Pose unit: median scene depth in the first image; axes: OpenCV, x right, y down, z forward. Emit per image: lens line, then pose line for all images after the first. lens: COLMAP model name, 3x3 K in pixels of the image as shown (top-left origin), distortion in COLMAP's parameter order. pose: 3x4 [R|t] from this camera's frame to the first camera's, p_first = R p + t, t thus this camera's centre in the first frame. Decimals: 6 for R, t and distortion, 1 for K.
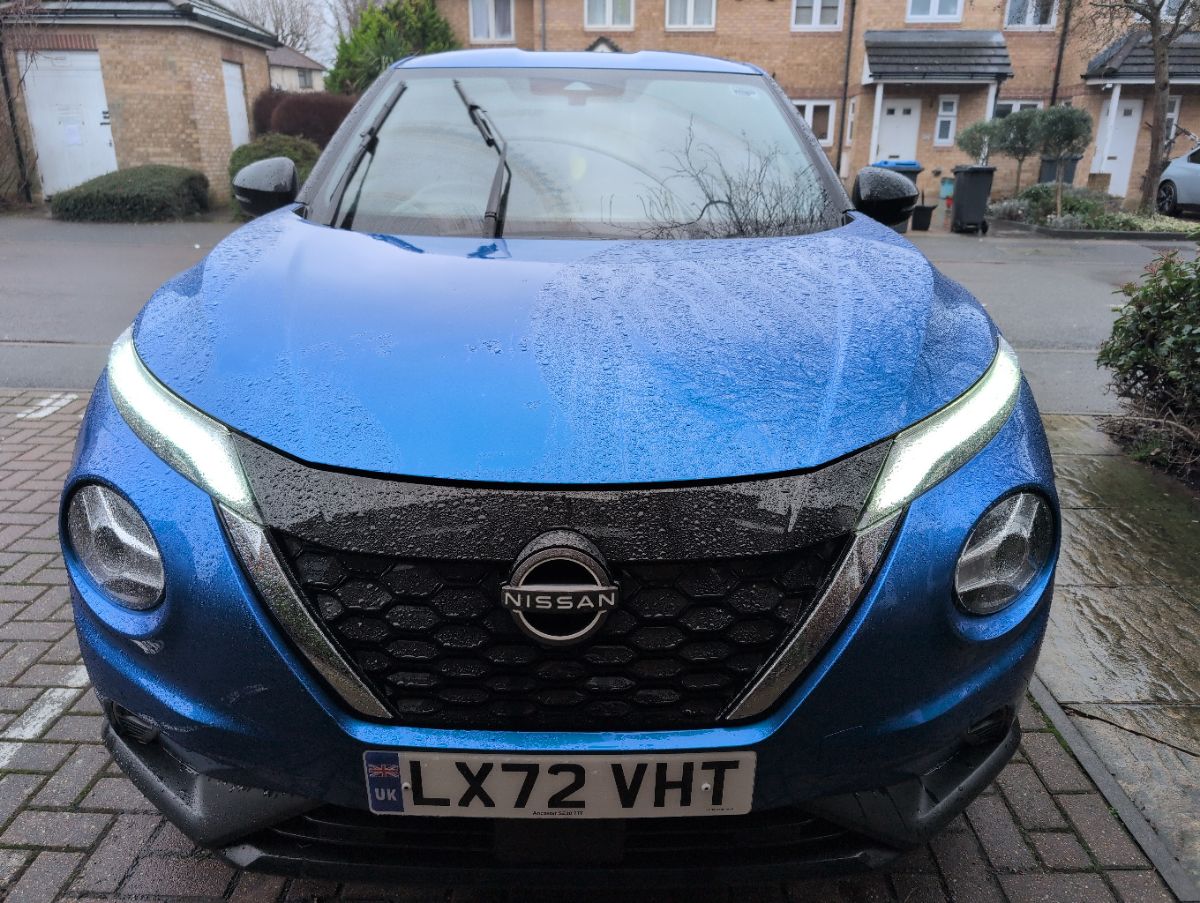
lens RADIAL K [[903.1, 0, 600.0], [0, 903.1, 451.5], [0, 0, 1]] dist [0.021760, -0.031787]
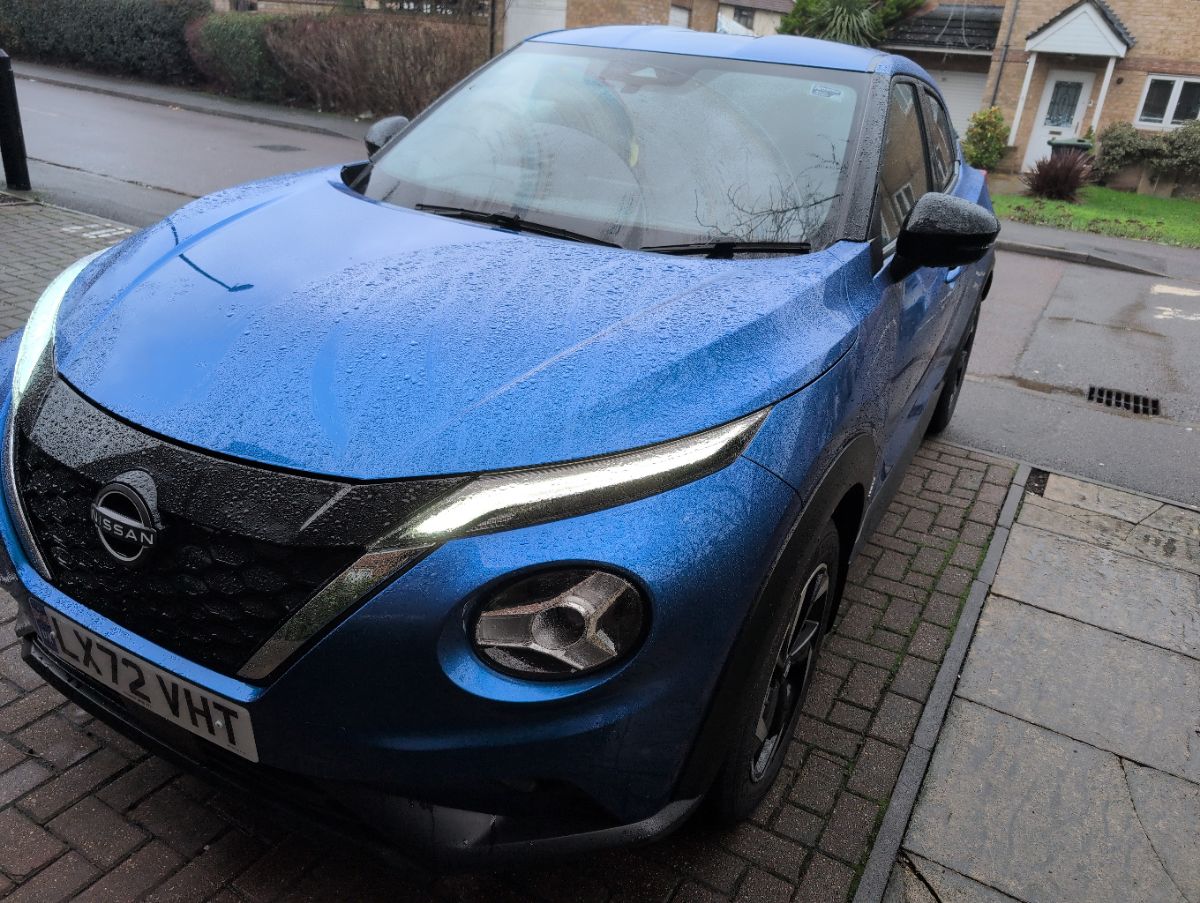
lens RADIAL K [[903.1, 0, 600.0], [0, 903.1, 451.5], [0, 0, 1]] dist [0.021760, -0.031787]
pose [[0.869260, 0.250851, -0.425983, 0.092000], [-0.228492, 0.967999, 0.103772, -0.018863], [0.438383, 0.007129, 0.898760, 0.017511]]
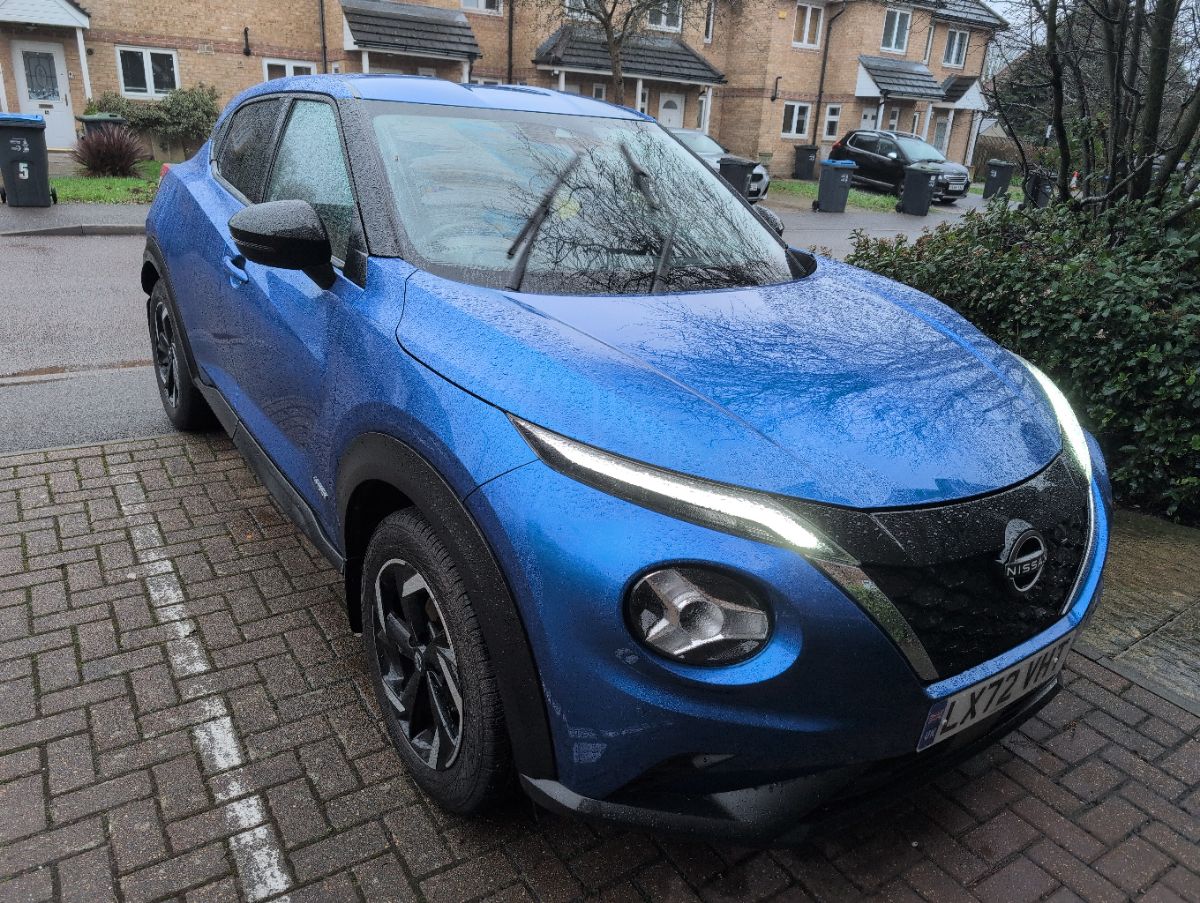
lens RADIAL K [[903.1, 0, 600.0], [0, 903.1, 451.5], [0, 0, 1]] dist [0.021760, -0.031787]
pose [[0.807817, -0.159992, 0.567304, -0.128643], [0.131192, 0.987118, 0.091577, -0.022181], [-0.574648, 0.000448, 0.818401, 0.017281]]
